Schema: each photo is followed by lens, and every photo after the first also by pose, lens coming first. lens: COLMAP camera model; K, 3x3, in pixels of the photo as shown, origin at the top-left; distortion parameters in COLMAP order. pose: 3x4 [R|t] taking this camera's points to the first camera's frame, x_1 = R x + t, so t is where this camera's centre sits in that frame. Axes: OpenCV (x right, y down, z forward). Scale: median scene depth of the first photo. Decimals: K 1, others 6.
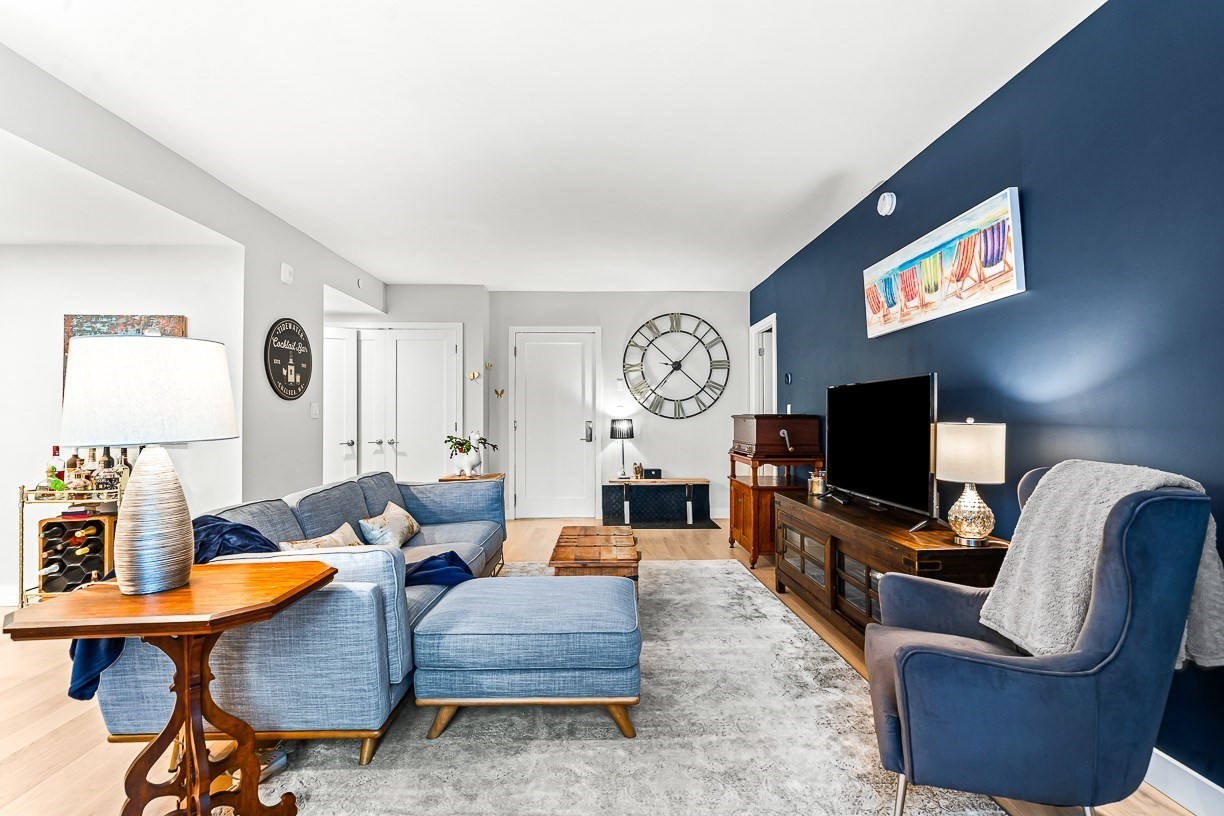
lens RADIAL K [[554.2, 0, 610.4], [0, 554.2, 413.1], [0, 0, 1]] dist [0.002579, 0.000344]
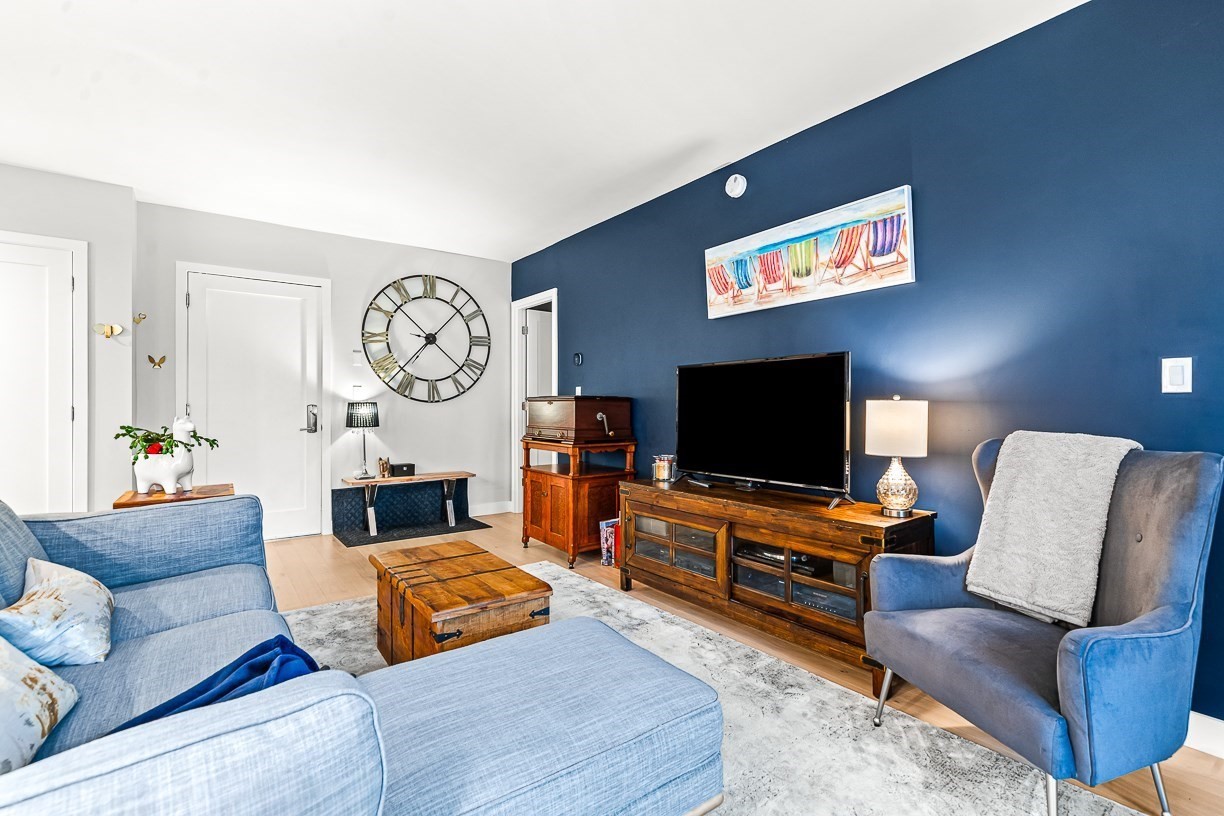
lens RADIAL K [[555.4, 0, 612.0], [0, 555.4, 408.0], [0, 0, 1]] dist [0.000751, -0.000047]
pose [[0.817118, -0.000451, 0.576470, -0.224826], [-0.006069, 0.999938, 0.009384, 0.014887], [-0.576438, -0.011167, 0.817065, 0.255824]]
